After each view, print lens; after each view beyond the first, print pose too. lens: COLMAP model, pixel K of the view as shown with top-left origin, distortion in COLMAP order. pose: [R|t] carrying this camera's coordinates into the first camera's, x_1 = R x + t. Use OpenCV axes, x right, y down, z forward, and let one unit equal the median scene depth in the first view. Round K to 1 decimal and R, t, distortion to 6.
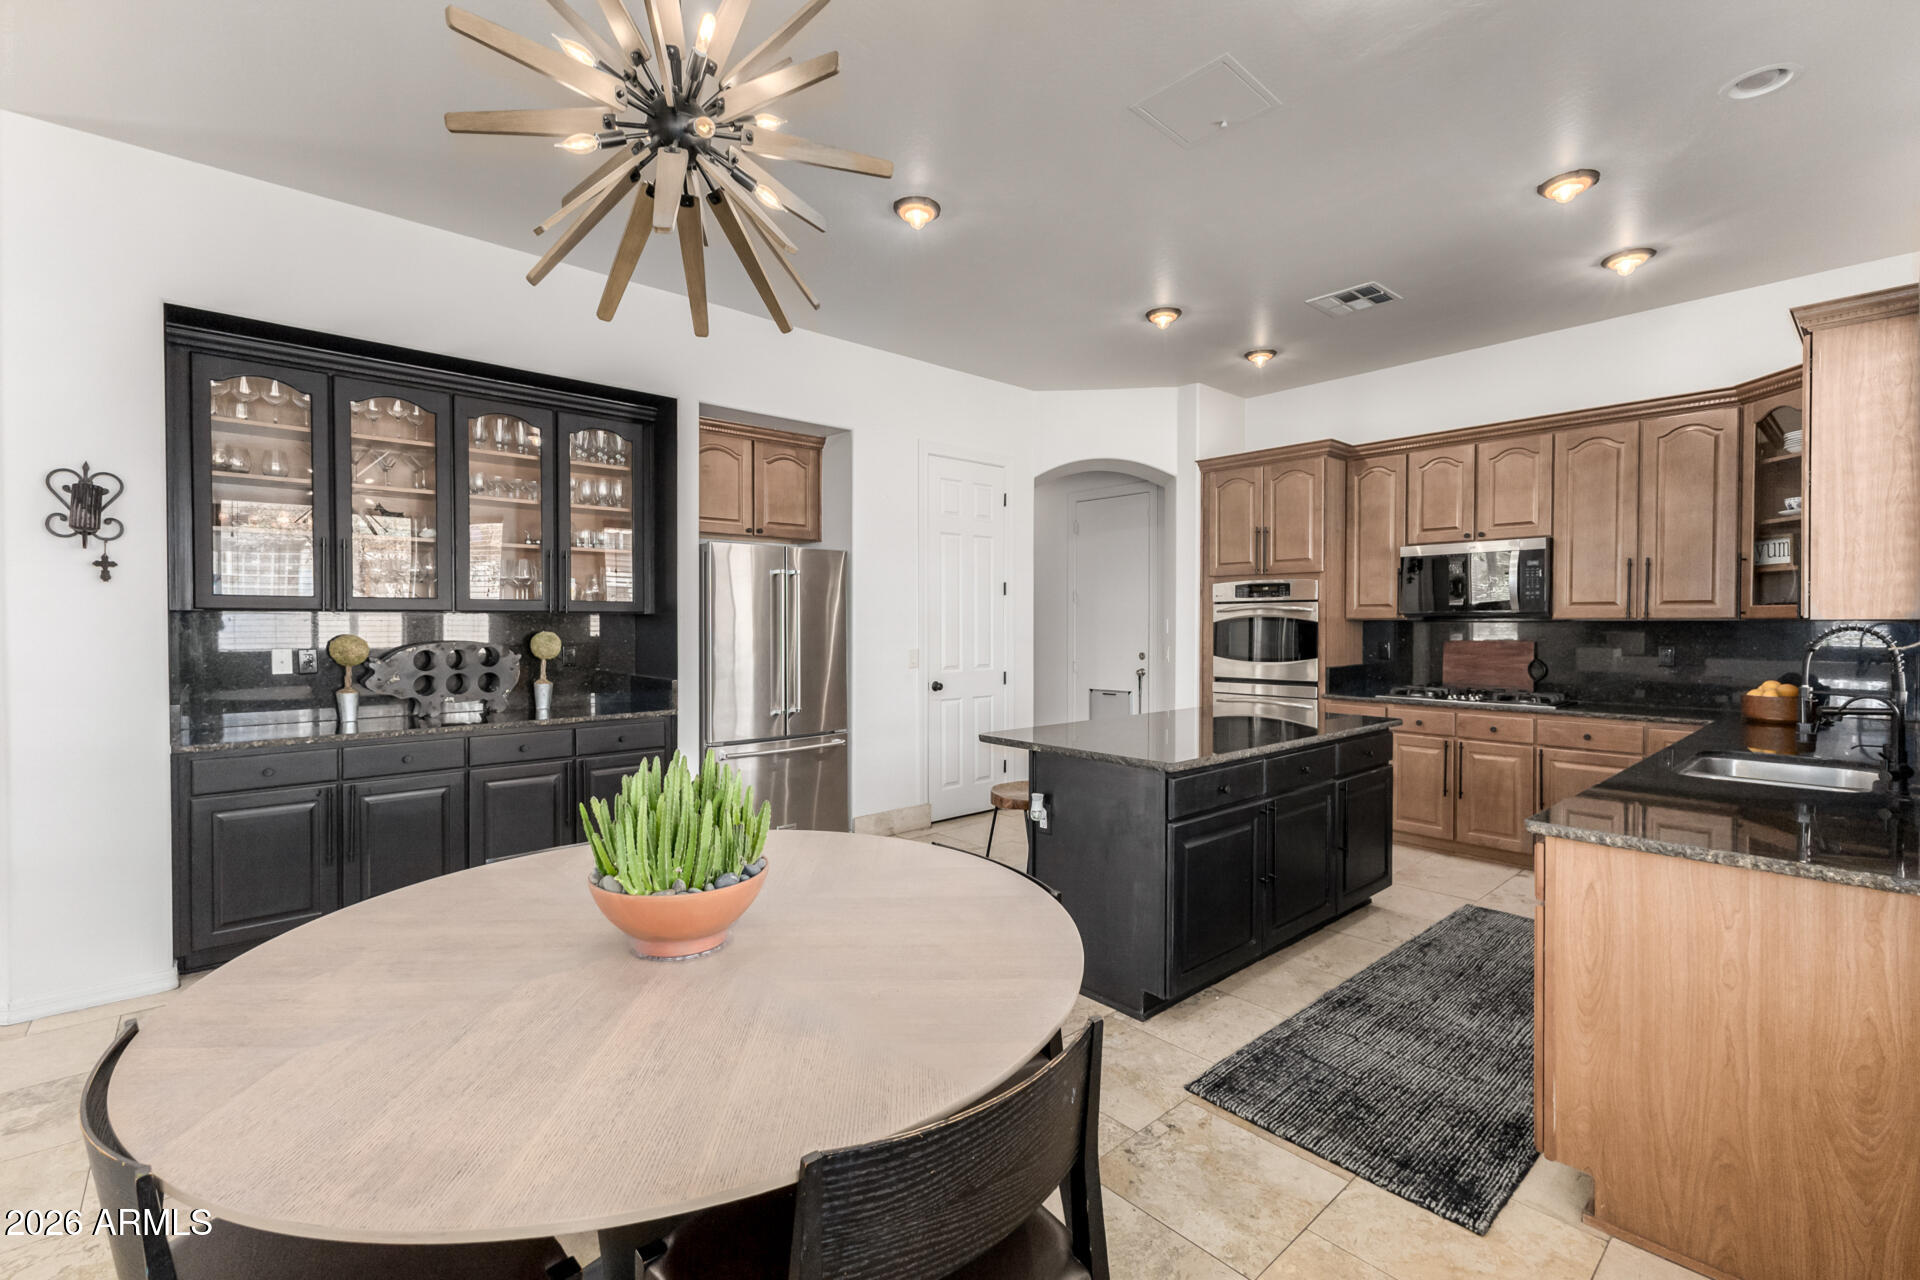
lens RADIAL K [[830.6, 0, 994.7], [0, 830.6, 633.9], [0, 0, 1]] dist [0.008257, -0.000273]
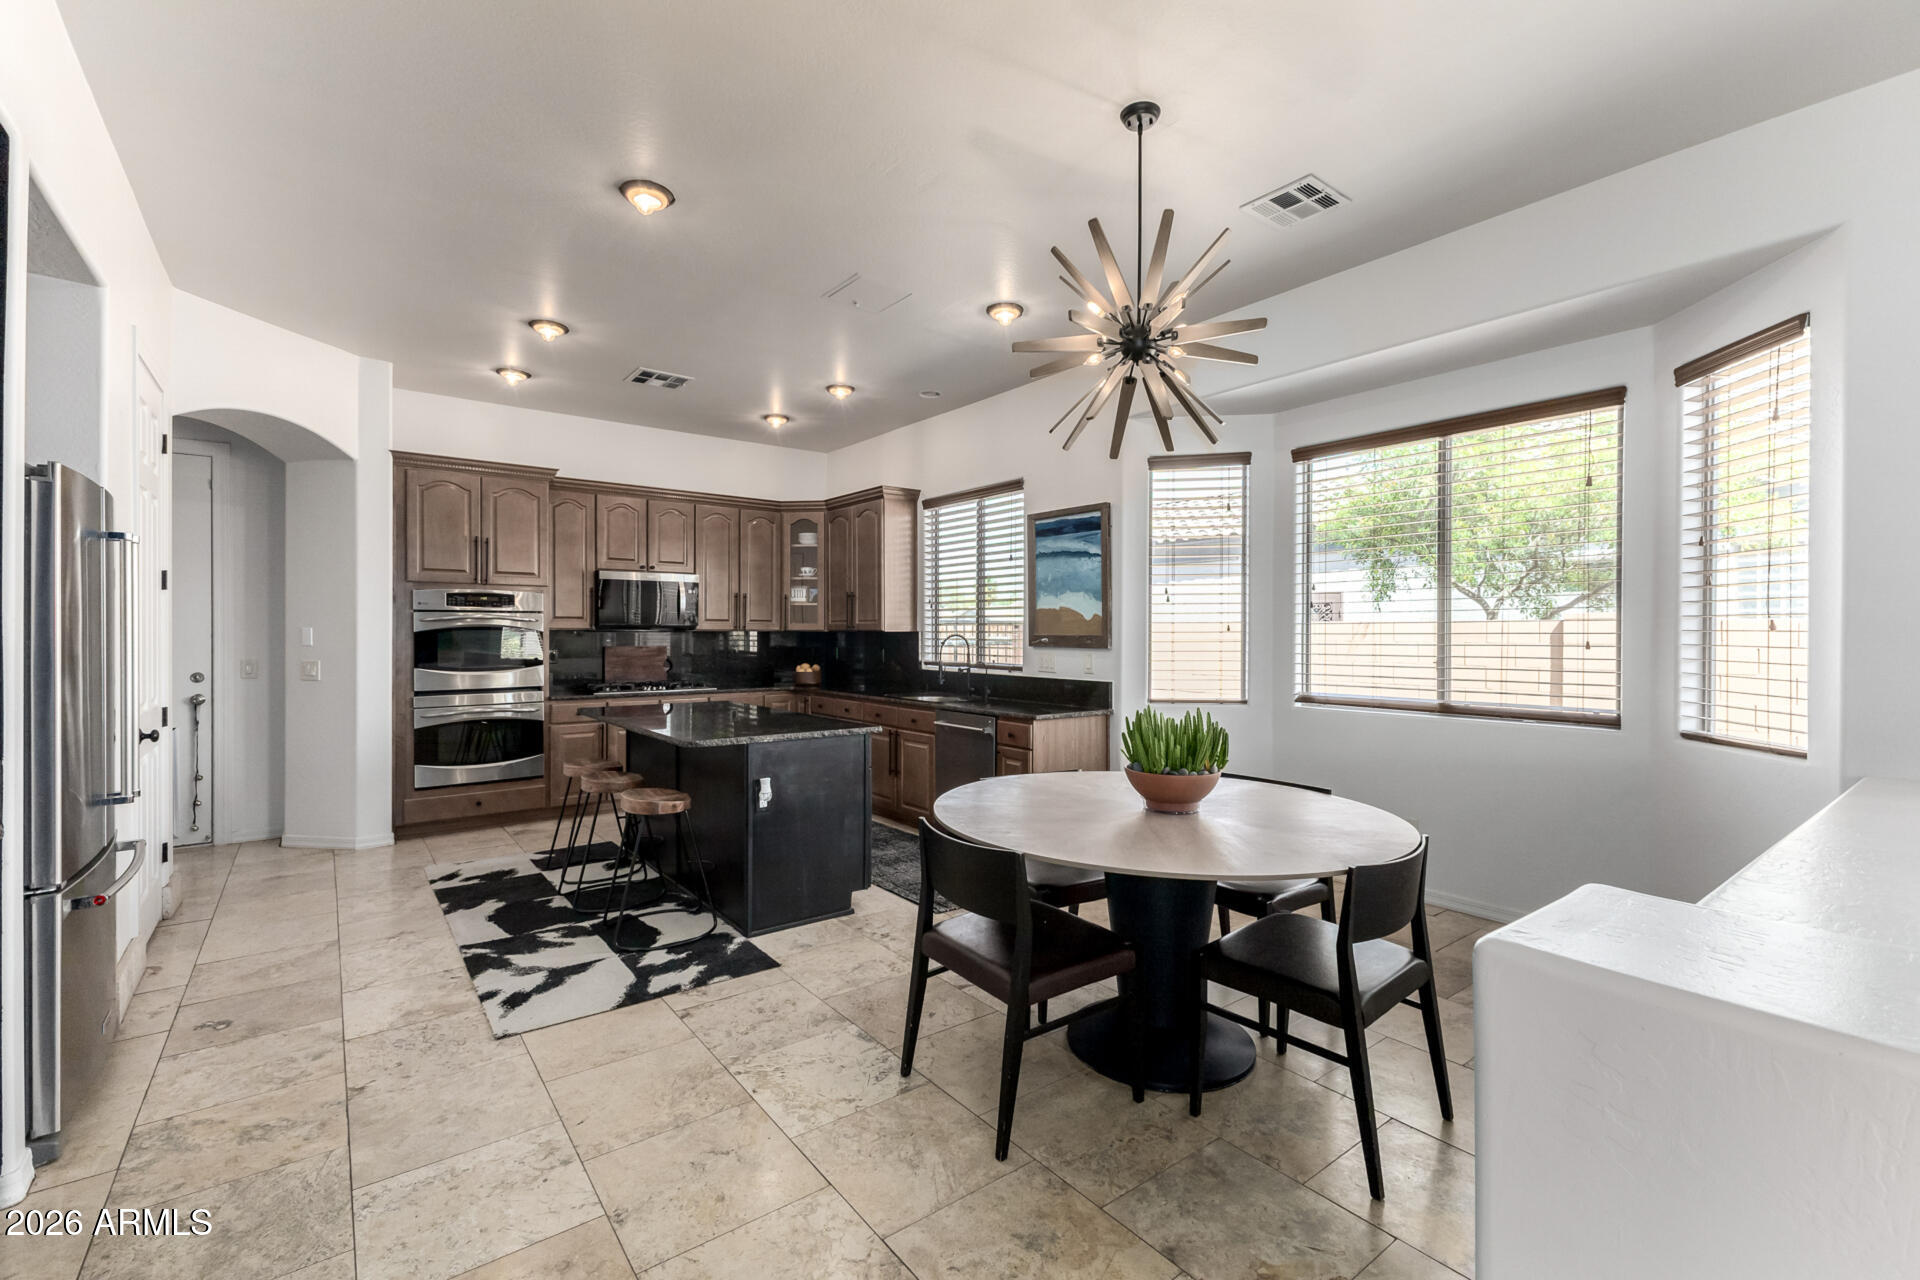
lens RADIAL K [[799.6, 0, 936.0], [0, 799.6, 637.9], [0, 0, 1]] dist [0.003262, 0.000071]
pose [[0.109540, -0.006913, 0.993958, -0.654499], [0.011360, 0.999919, 0.005702, -0.006934], [-0.993918, 0.010666, 0.109609, 0.396554]]
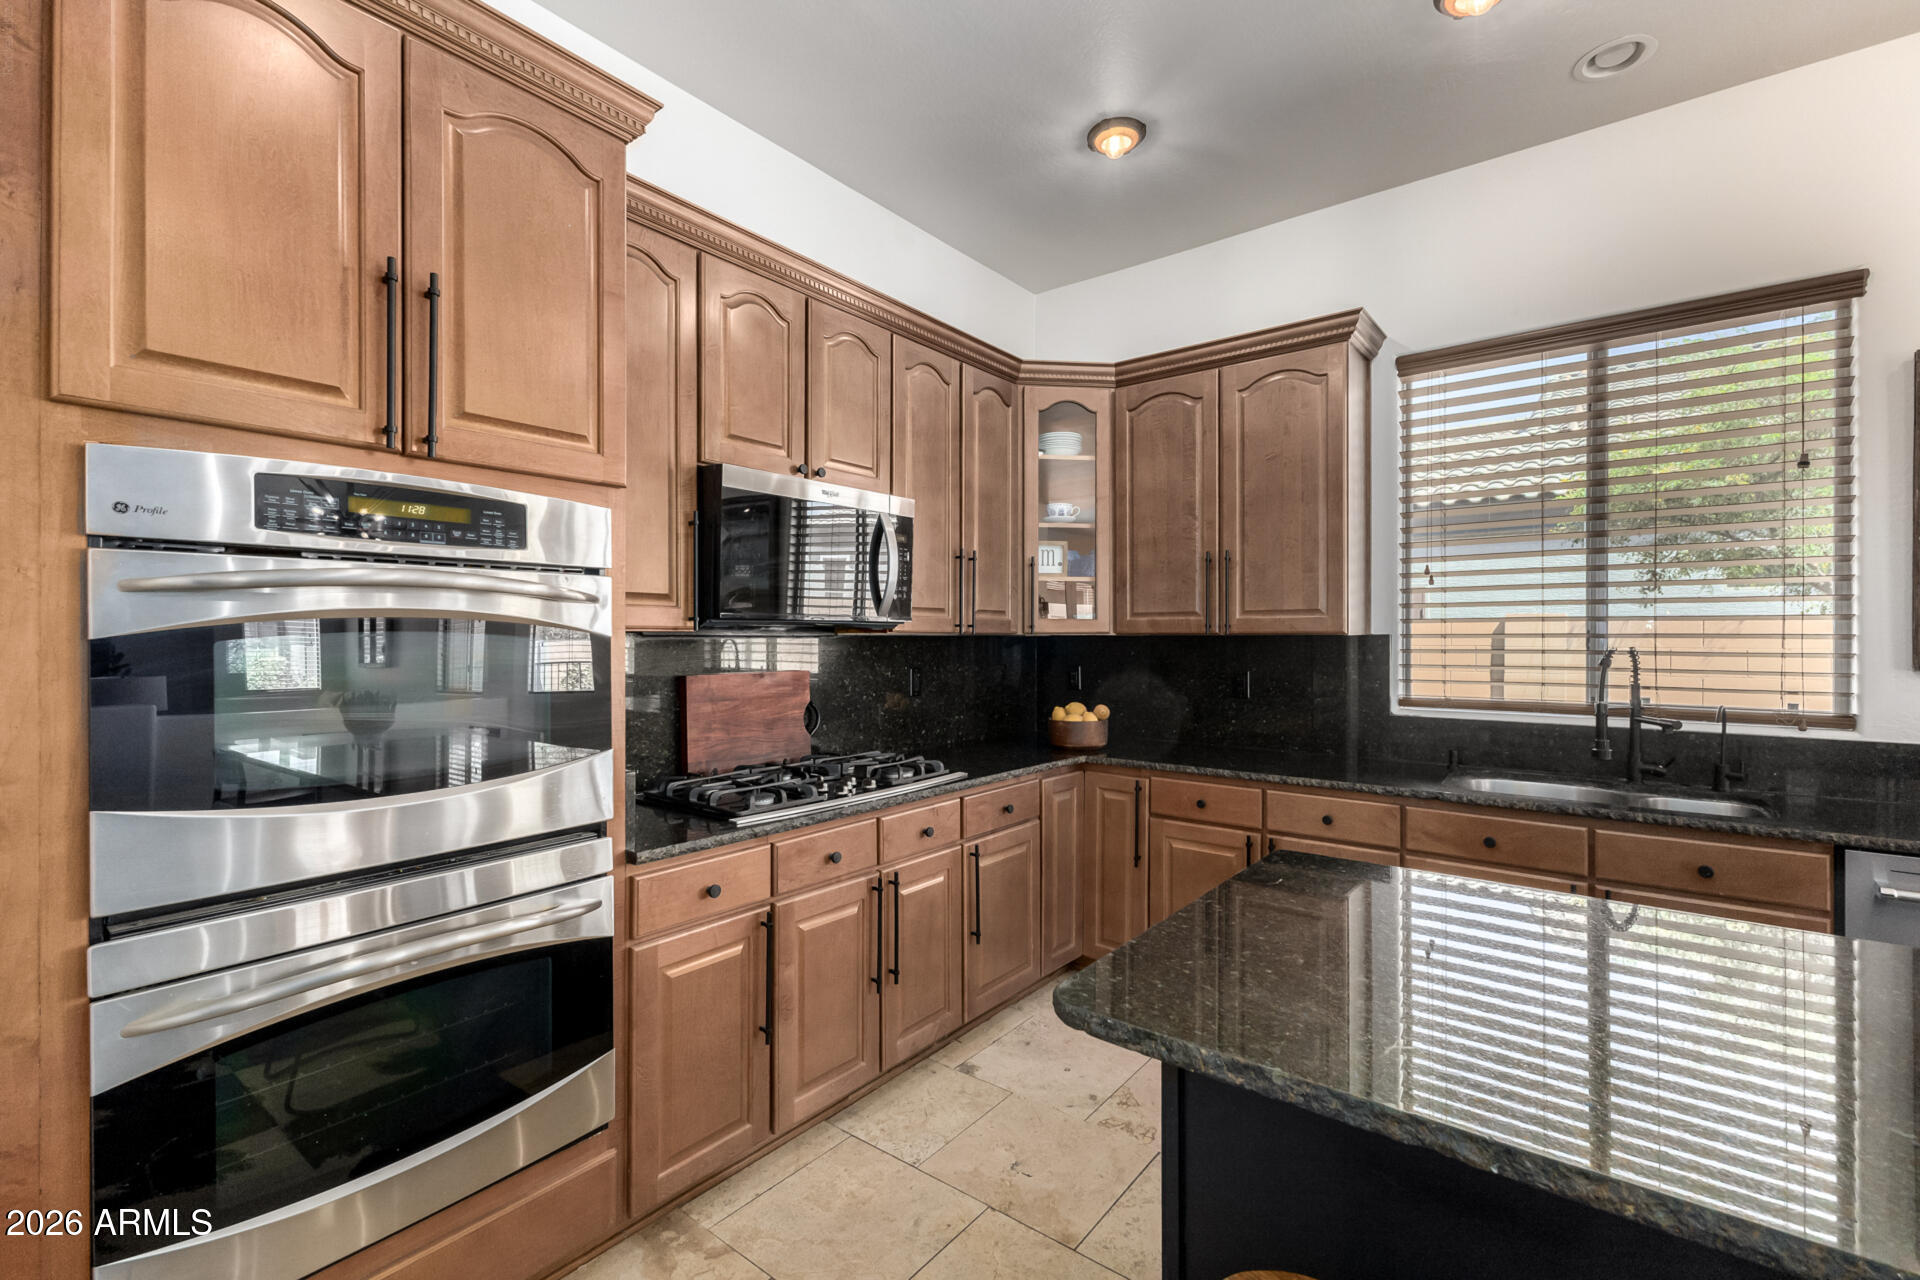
lens RADIAL K [[843.6, 0, 960.0], [0, 843.6, 640.0], [0, 0, 1]] dist [0.027290, -0.000009]
pose [[-0.160889, -0.004182, 0.986964, 0.038624], [0.014136, 0.999879, 0.006541, -0.014988], [-0.986871, 0.015005, -0.160811, 0.991106]]
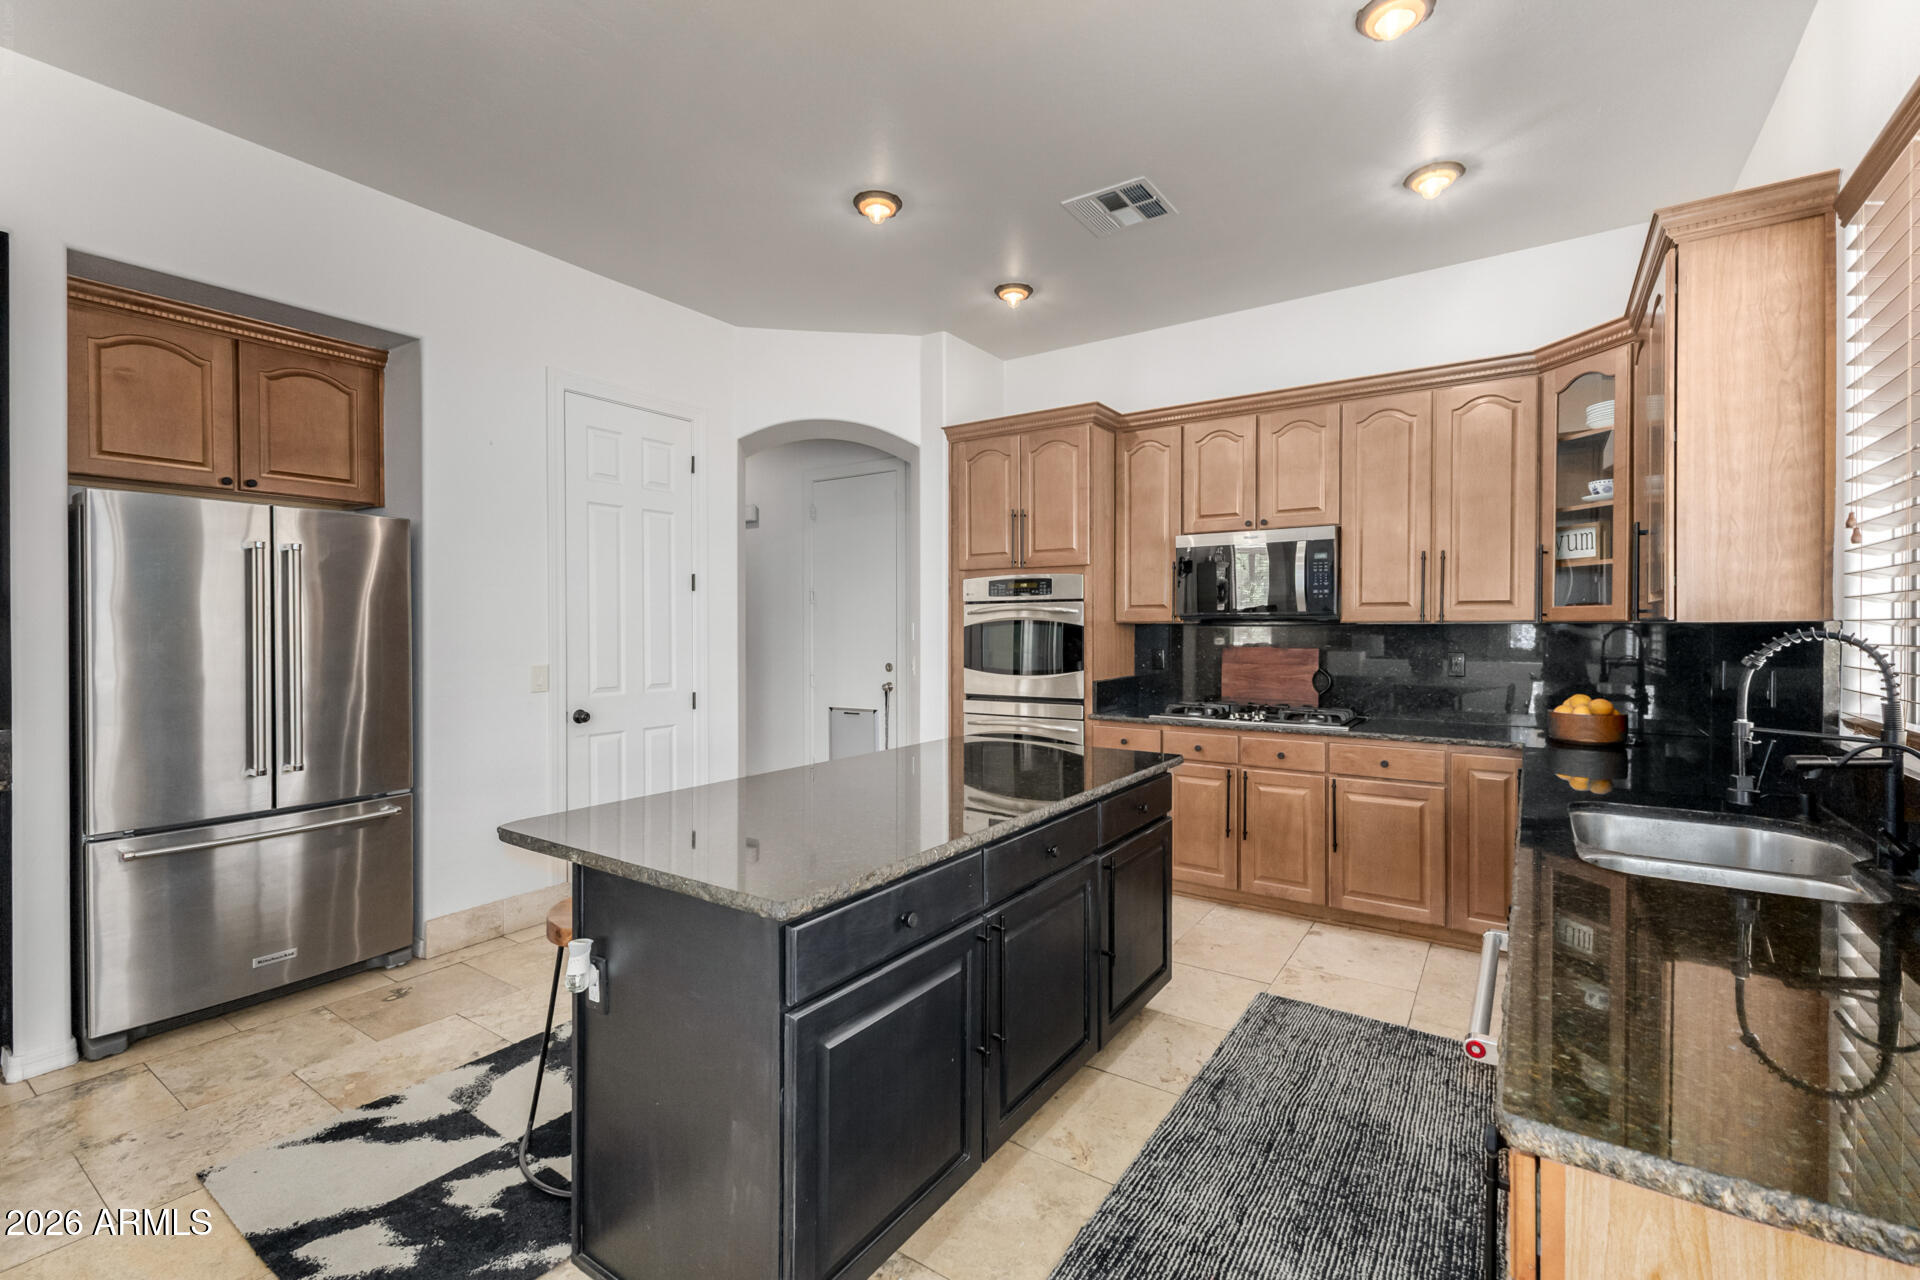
lens RADIAL K [[819.3, 0, 989.1], [0, 819.3, 633.2], [0, 0, 1]] dist [0.011675, 0.000122]
pose [[0.971581, -0.002655, 0.236693, 0.115969], [0.004150, 0.999974, -0.005816, -0.003278], [-0.236671, 0.006633, 0.971567, 0.257466]]
